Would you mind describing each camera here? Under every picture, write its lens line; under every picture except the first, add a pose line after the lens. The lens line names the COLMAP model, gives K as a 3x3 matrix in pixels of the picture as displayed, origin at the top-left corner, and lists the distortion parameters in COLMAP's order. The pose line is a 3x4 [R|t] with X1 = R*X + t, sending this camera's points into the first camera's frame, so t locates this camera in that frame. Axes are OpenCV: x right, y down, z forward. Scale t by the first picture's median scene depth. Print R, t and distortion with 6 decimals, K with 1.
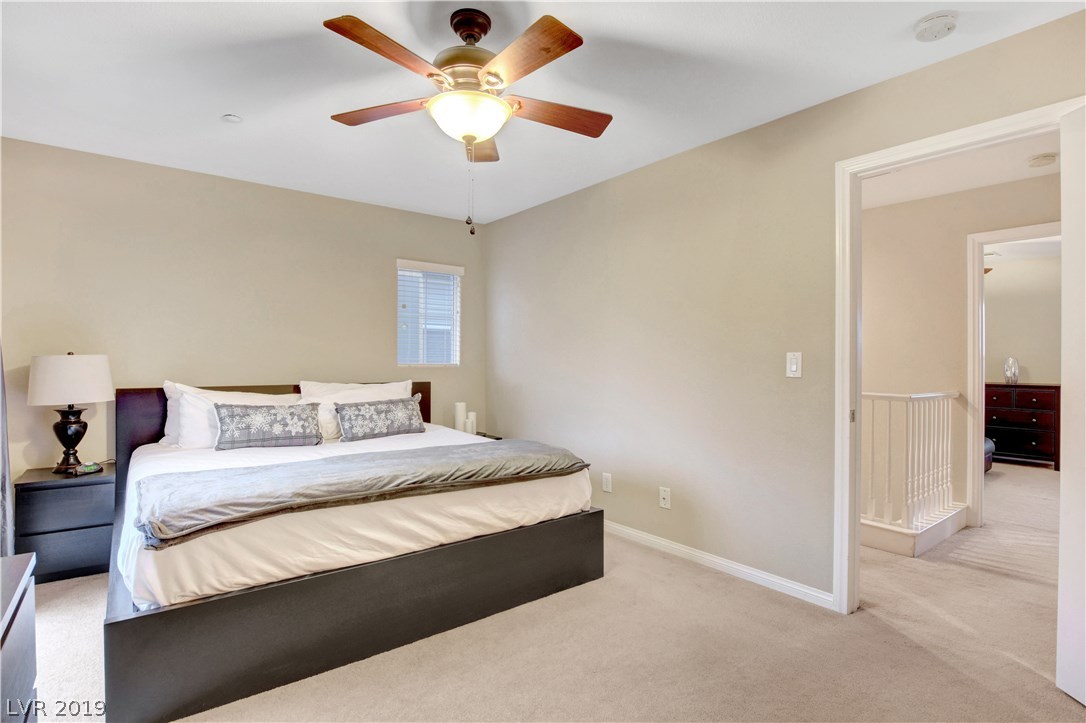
lens RADIAL K [[541.1, 0, 546.2], [0, 541.1, 362.1], [0, 0, 1]] dist [-0.025572, 0.003043]
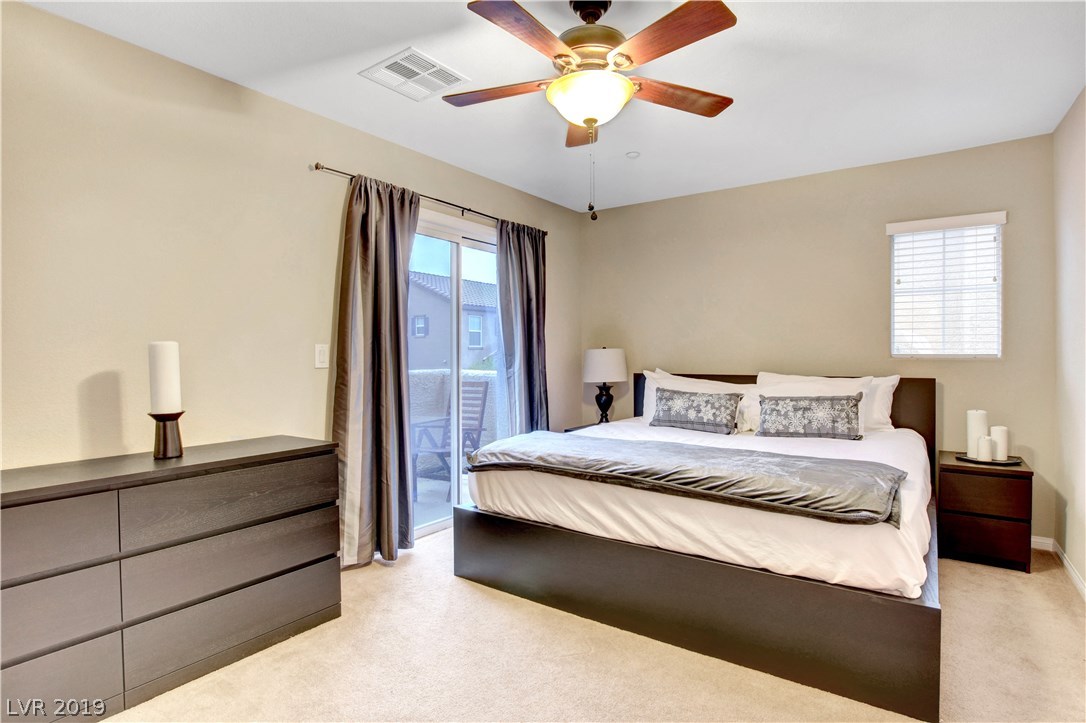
lens RADIAL K [[541.1, 0, 550.3], [0, 541.1, 356.1], [0, 0, 1]] dist [-0.025572, 0.003043]
pose [[0.301288, 0.002476, -0.953530, 0.473961], [0.004508, 0.999982, 0.004021, 0.000106], [0.953522, -0.005510, 0.301272, 0.396148]]
